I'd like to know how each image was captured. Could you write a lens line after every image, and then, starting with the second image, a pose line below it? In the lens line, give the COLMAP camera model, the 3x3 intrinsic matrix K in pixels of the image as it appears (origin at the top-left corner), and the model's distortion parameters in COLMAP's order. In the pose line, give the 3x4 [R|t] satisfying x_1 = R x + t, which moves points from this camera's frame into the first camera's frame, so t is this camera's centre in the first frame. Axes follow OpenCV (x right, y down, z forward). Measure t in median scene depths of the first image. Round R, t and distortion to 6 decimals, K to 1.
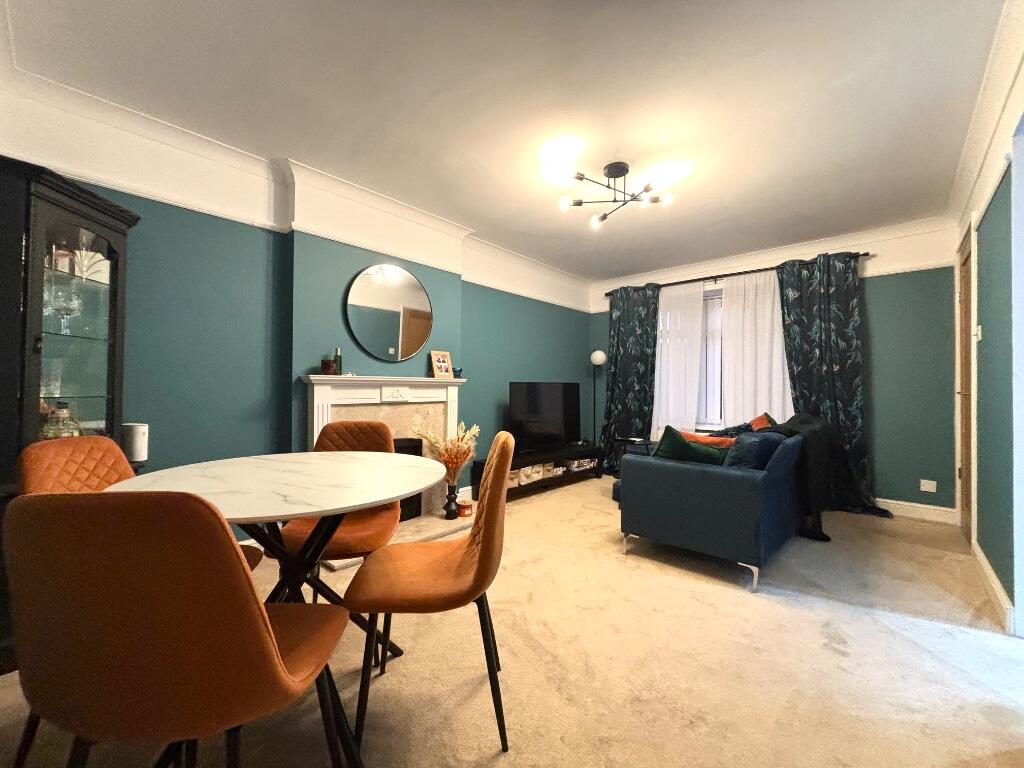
lens RADIAL K [[414.3, 0, 512.0], [0, 414.3, 384.0], [0, 0, 1]] dist [-0.001807, -0.006350]
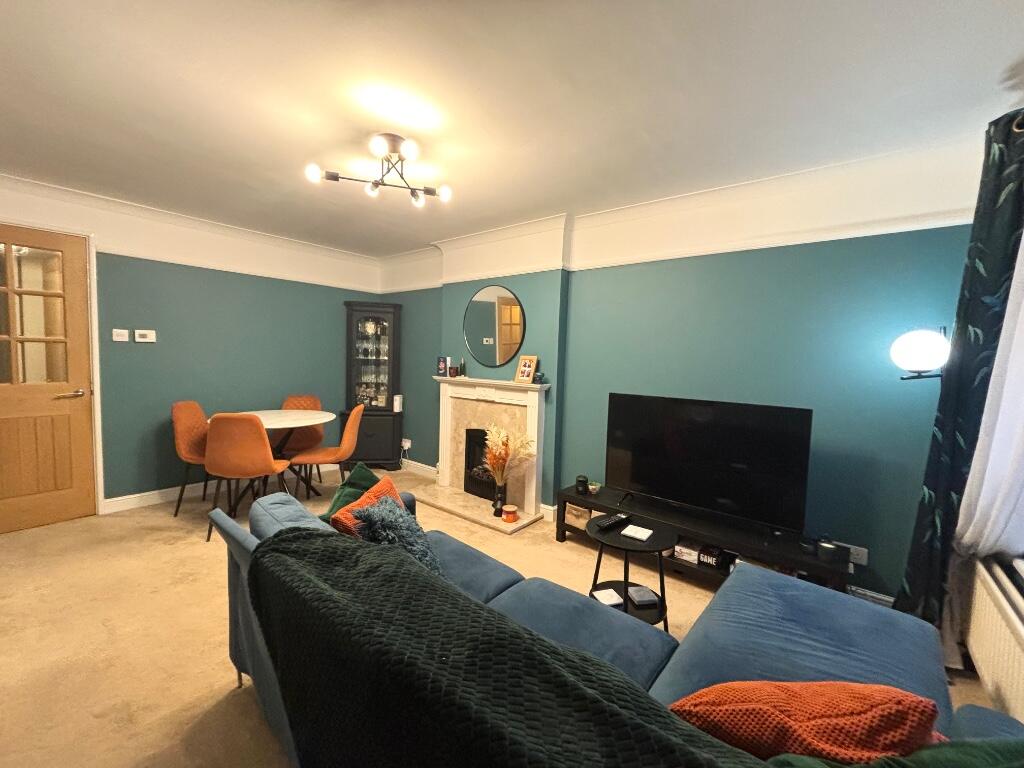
lens RADIAL K [[414.3, 0, 512.0], [0, 414.3, 384.0], [0, 0, 1]] dist [-0.001807, -0.006350]
pose [[0.054232, 0.063029, -0.996537, 0.826378], [-0.023860, 0.997803, 0.061810, -0.071563], [0.998243, 0.020425, 0.055616, 0.897316]]
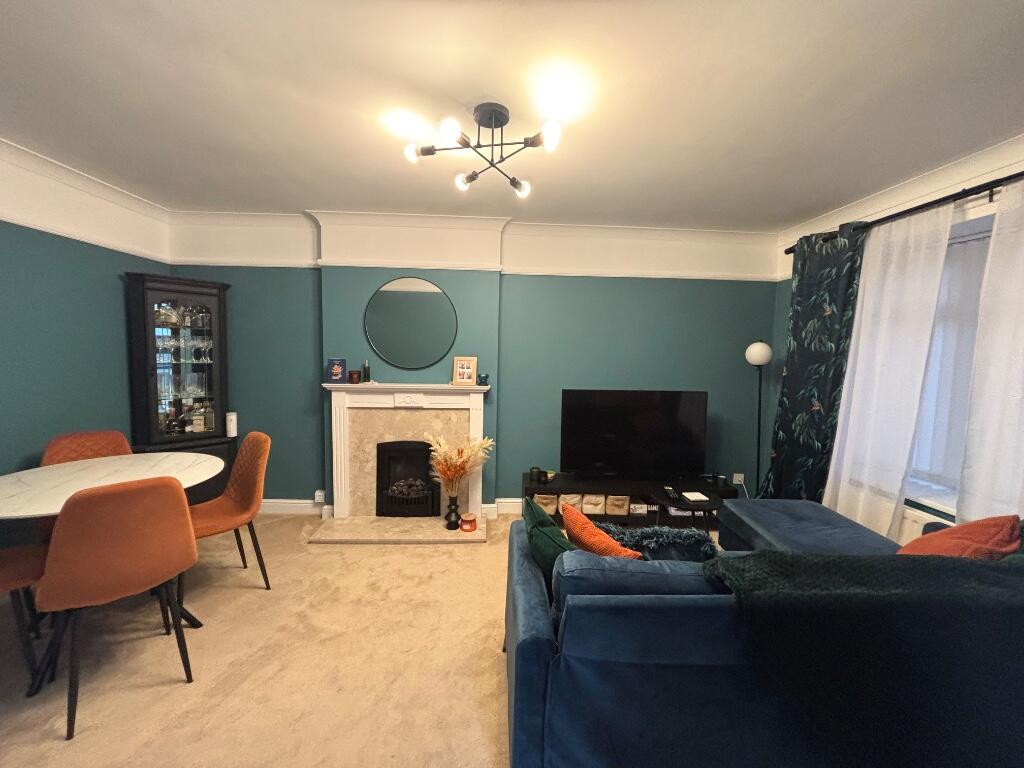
lens RADIAL K [[416.7, 0, 510.5], [0, 416.7, 381.3], [0, 0, 1]] dist [0.000096, 0.000396]
pose [[0.702787, 0.060356, -0.708835, 0.591168], [-0.011445, 0.997225, 0.073565, -0.094330], [0.711308, -0.043588, 0.701527, 0.383808]]
